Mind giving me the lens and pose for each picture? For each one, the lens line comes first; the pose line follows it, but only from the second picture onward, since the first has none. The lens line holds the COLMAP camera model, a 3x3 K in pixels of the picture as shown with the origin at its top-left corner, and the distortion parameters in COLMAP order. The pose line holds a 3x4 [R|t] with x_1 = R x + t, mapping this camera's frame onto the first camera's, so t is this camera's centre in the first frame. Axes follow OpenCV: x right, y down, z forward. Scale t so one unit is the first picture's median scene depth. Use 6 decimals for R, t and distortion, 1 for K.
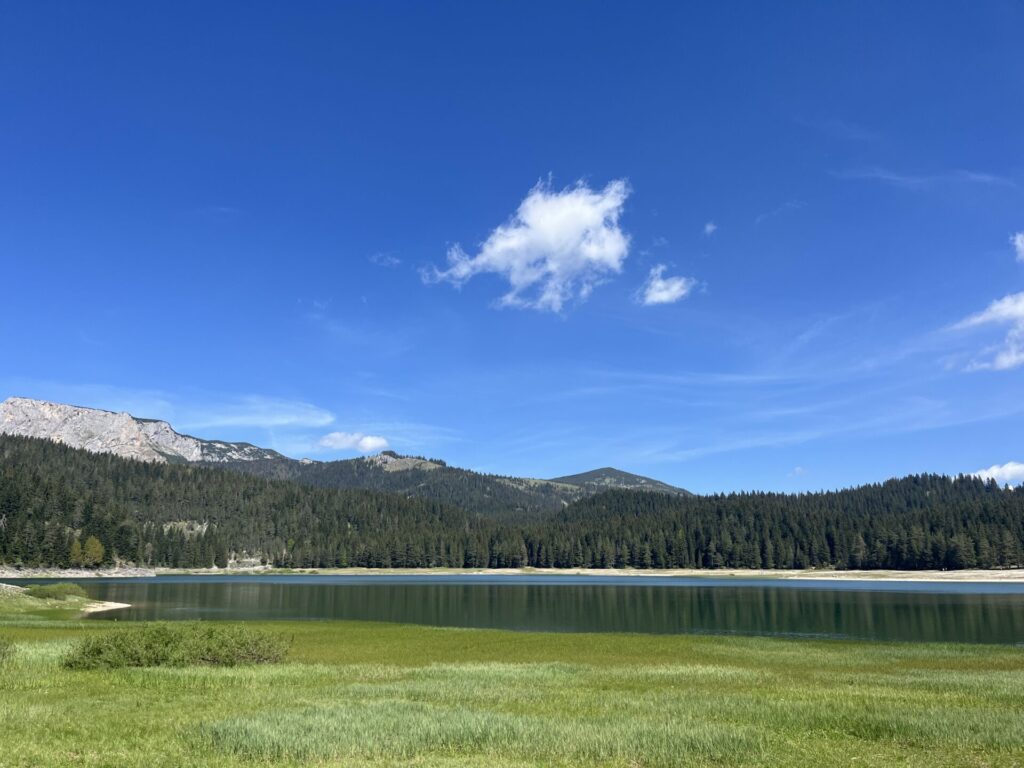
lens RADIAL K [[774.3, 0, 512.5], [0, 774.3, 386.3], [0, 0, 1]] dist [0.050683, -0.060501]
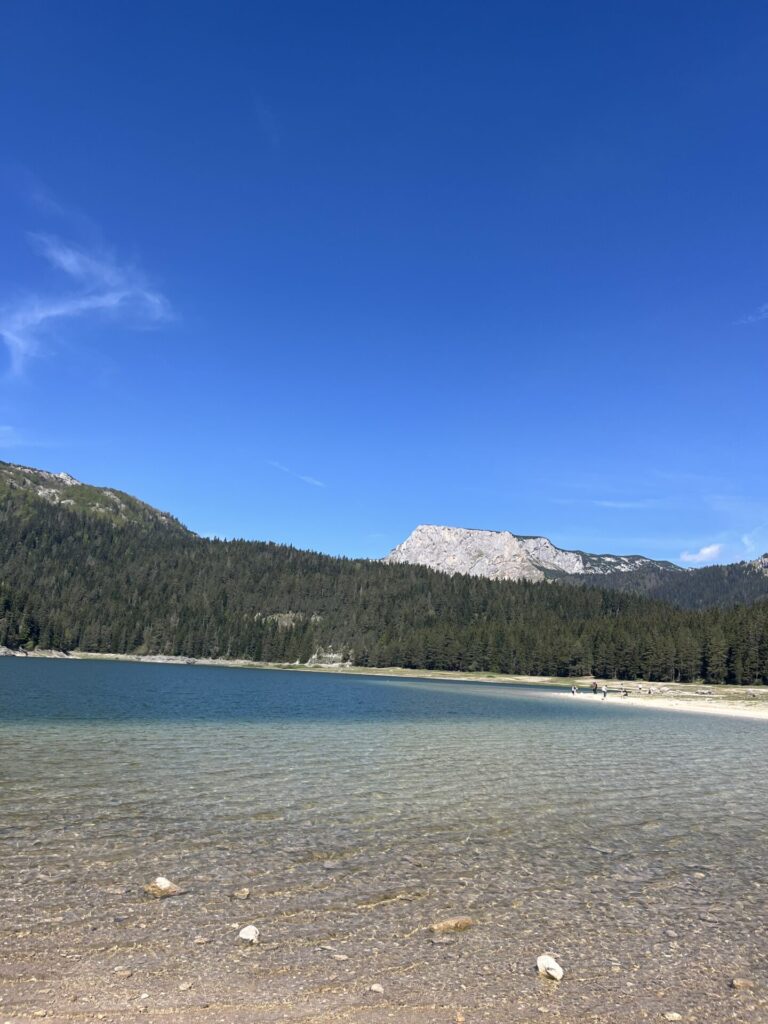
lens RADIAL K [[774.3, 0, 383.9], [0, 774.3, 476.6], [0, 0, 1]] dist [0.050683, -0.060501]
pose [[0.765074, -0.119634, -0.632732, 0.066623], [0.096779, 0.992792, -0.070692, 0.021273], [0.636628, -0.007151, 0.771138, 0.086396]]
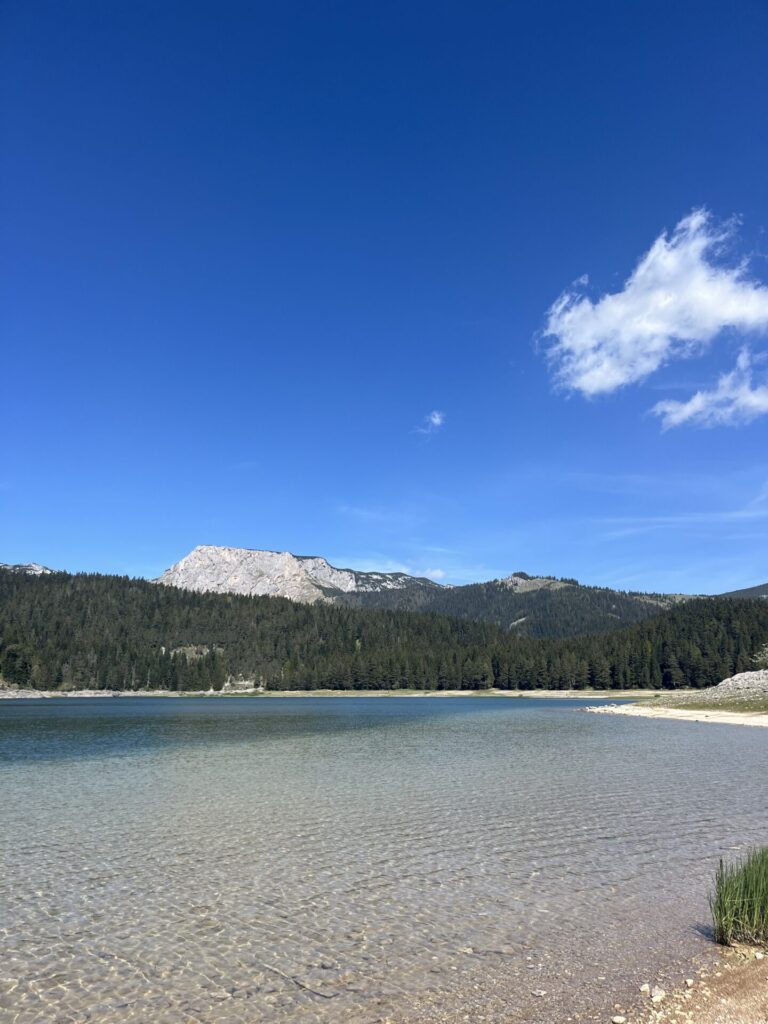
lens RADIAL K [[774.3, 0, 389.1], [0, 774.3, 508.0], [0, 0, 1]] dist [0.050683, -0.060501]
pose [[0.927385, -0.089456, -0.363255, 0.052475], [0.088056, 0.995906, -0.020447, 0.008199], [0.363596, -0.013024, 0.931466, 0.031602]]
